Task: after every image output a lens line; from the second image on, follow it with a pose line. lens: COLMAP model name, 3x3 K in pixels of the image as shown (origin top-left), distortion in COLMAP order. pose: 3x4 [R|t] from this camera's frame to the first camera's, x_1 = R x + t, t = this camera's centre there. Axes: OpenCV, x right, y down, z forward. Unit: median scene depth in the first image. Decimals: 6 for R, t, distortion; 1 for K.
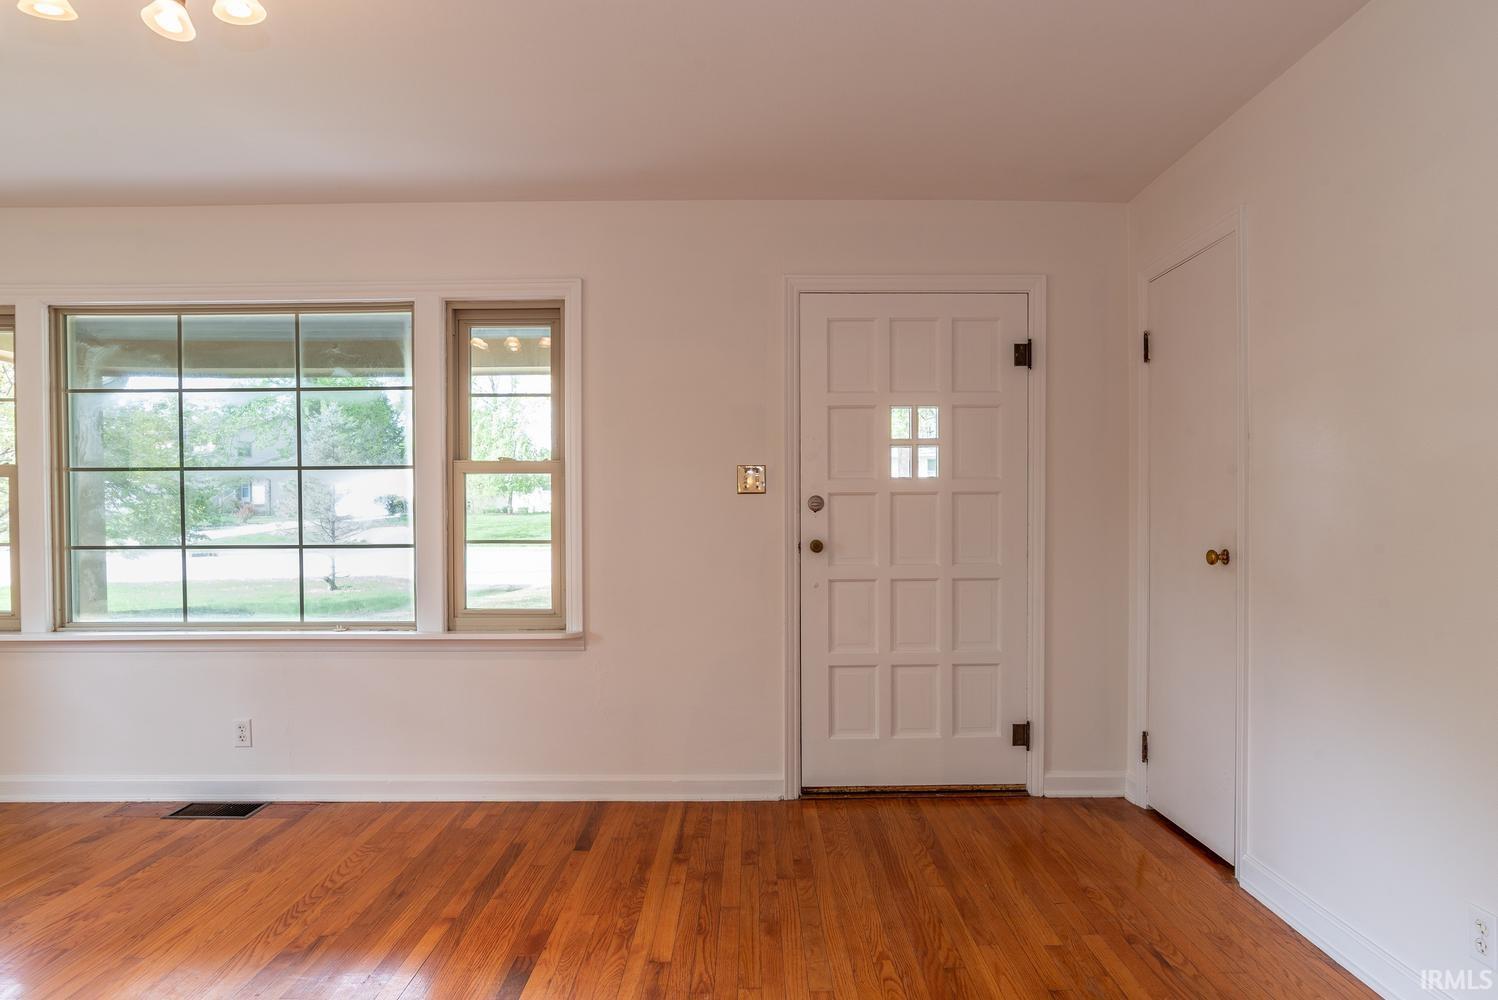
lens RADIAL K [[887.6, 0, 753.0], [0, 887.6, 533.6], [0, 0, 1]] dist [-0.021118, 0.008332]
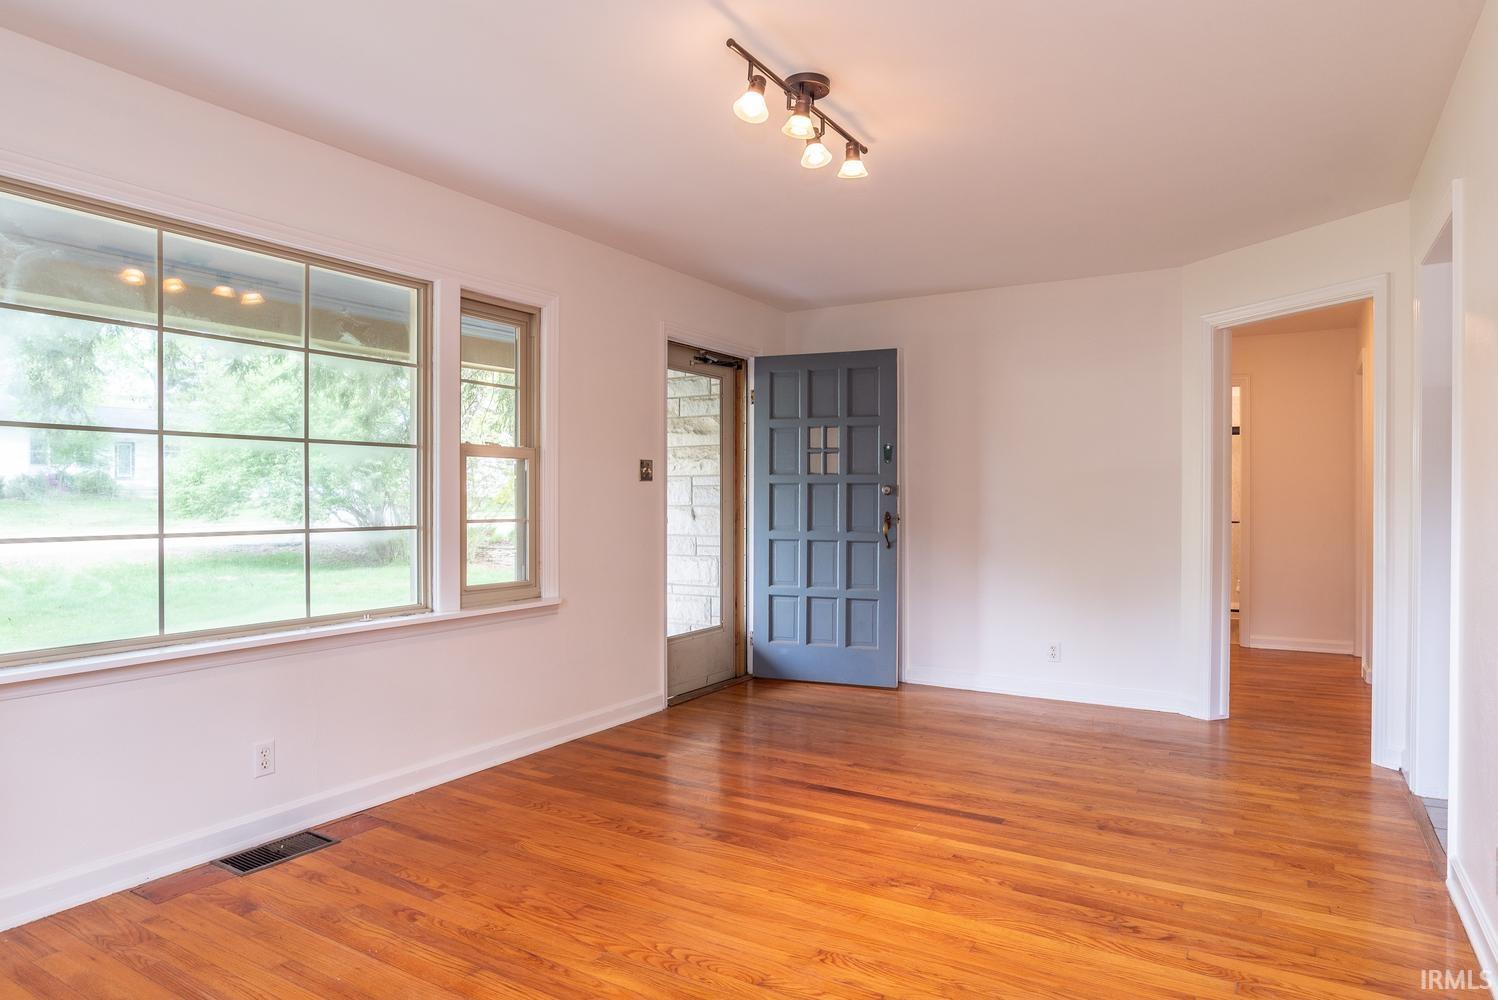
lens RADIAL K [[887.6, 0, 760.1], [0, 887.6, 500.6], [0, 0, 1]] dist [-0.021118, 0.008332]
pose [[0.522048, 0.000984, 0.852916, -1.060688], [0.013157, 0.999871, -0.009206, -0.001850], [-0.852815, 0.016028, 0.521967, 0.172327]]
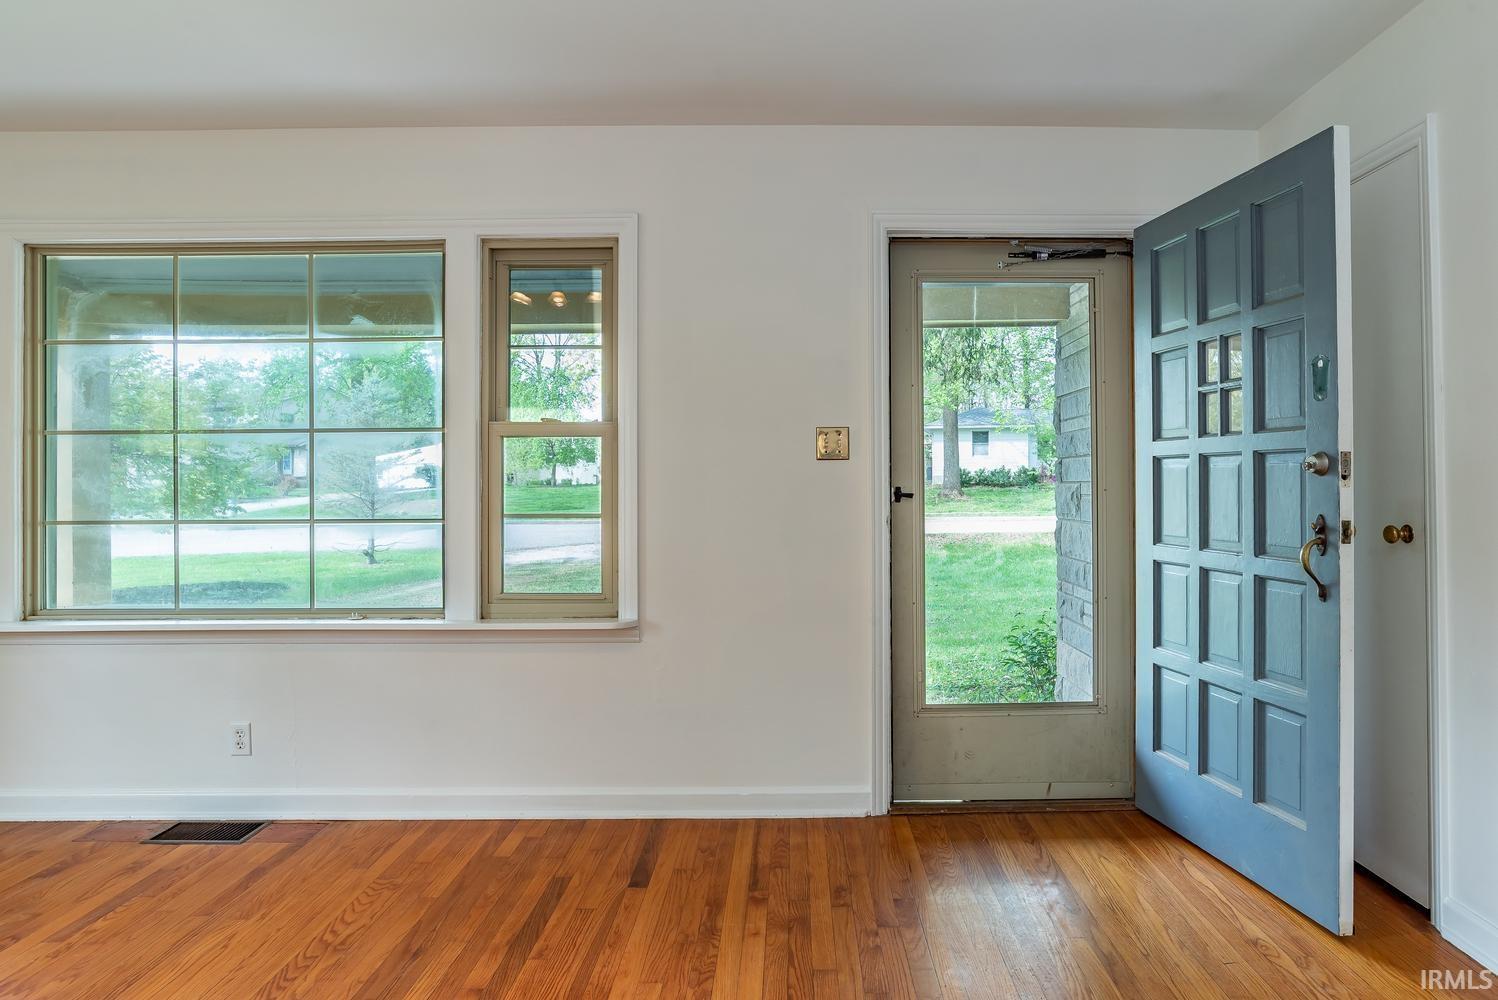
lens RADIAL K [[887.6, 0, 798.3], [0, 887.6, 483.1], [0, 0, 1]] dist [-0.021118, 0.008332]
pose [[0.999998, -0.000510, 0.001821, -0.038706], [0.000556, 0.999676, -0.025431, -0.000745], [-0.001807, 0.025432, 0.999675, 0.139052]]
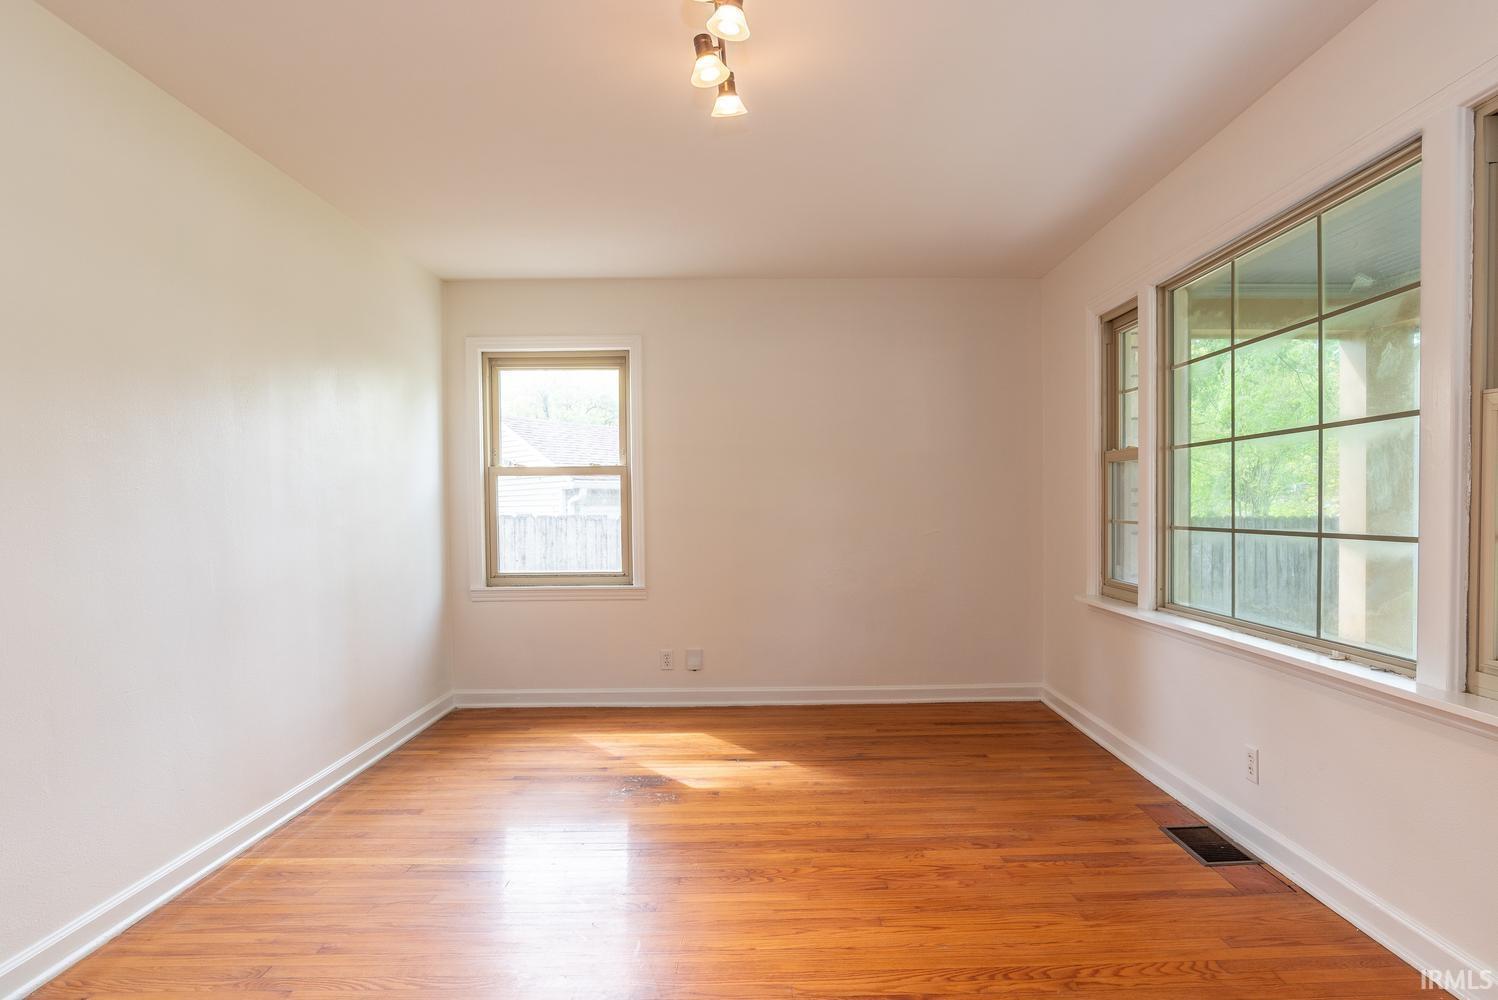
lens RADIAL K [[887.6, 0, 776.0], [0, 887.6, 537.3], [0, 0, 1]] dist [-0.021118, 0.008332]
pose [[0.003836, 0.040994, -0.999152, 0.219669], [-0.003097, 0.999155, 0.040982, -0.012940], [0.999988, 0.002937, 0.003960, 0.571538]]
